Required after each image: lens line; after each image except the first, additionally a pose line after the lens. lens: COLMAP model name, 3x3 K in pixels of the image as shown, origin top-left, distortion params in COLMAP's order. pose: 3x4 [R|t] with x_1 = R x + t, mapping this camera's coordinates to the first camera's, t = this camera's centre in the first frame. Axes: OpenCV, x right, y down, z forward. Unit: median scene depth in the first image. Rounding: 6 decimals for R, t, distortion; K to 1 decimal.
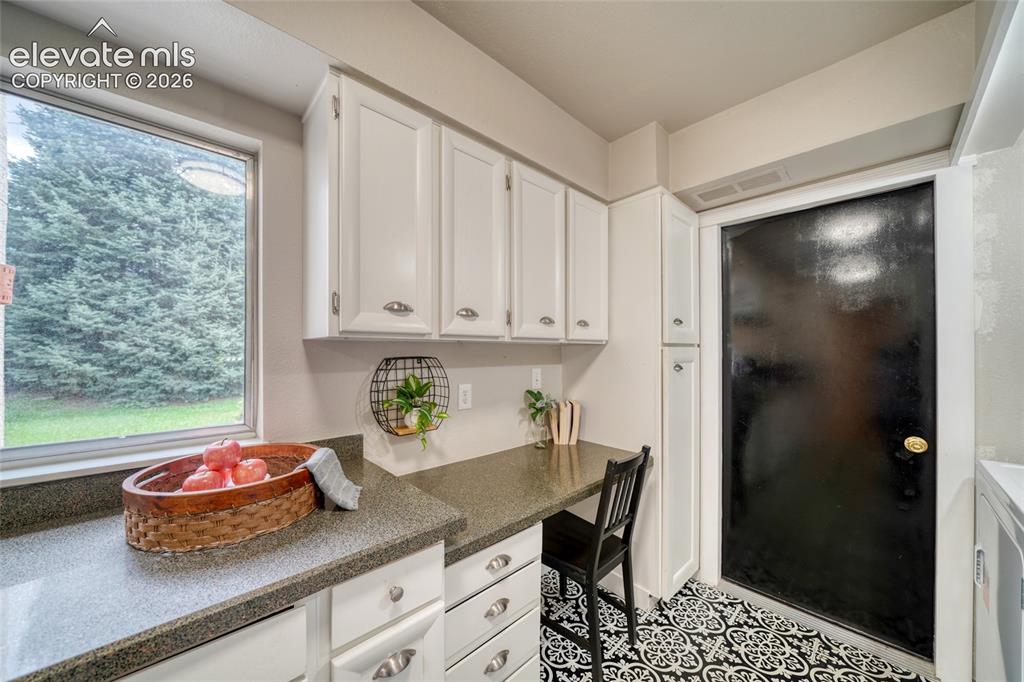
lens RADIAL K [[358.3, 0, 509.0], [0, 358.3, 336.3], [0, 0, 1]] dist [-0.001709, -0.000095]
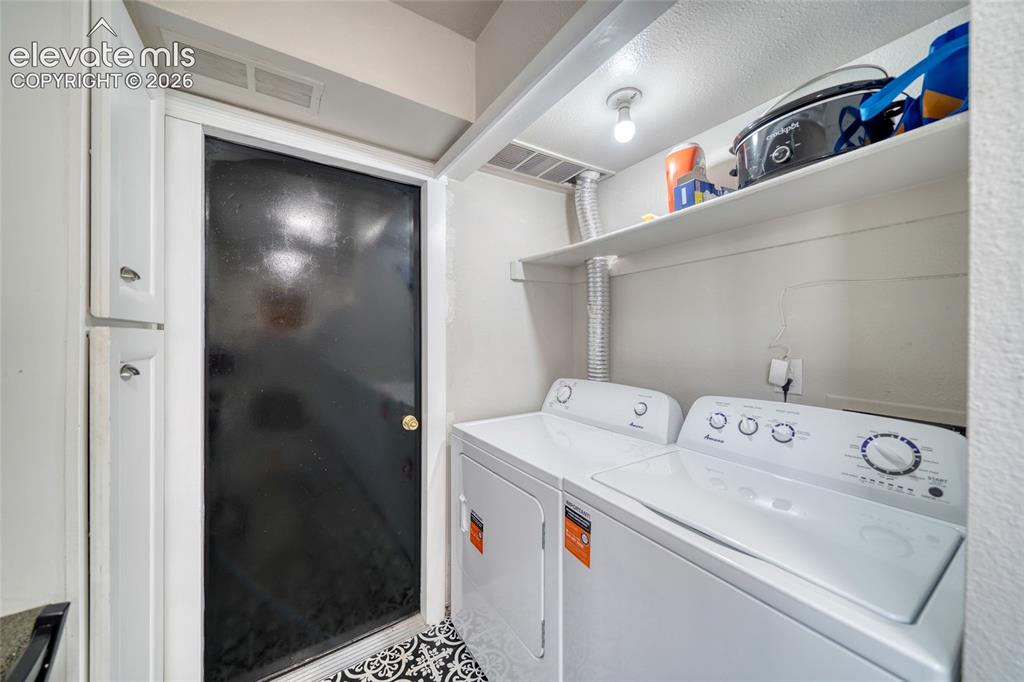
lens RADIAL K [[358.3, 0, 509.0], [0, 358.3, 336.3], [0, 0, 1]] dist [-0.001709, -0.000095]
pose [[0.181366, 0.002338, 0.983413, 0.103900], [-0.037819, 0.999274, 0.004599, 0.020760], [-0.982688, -0.038026, 0.181323, 0.438526]]
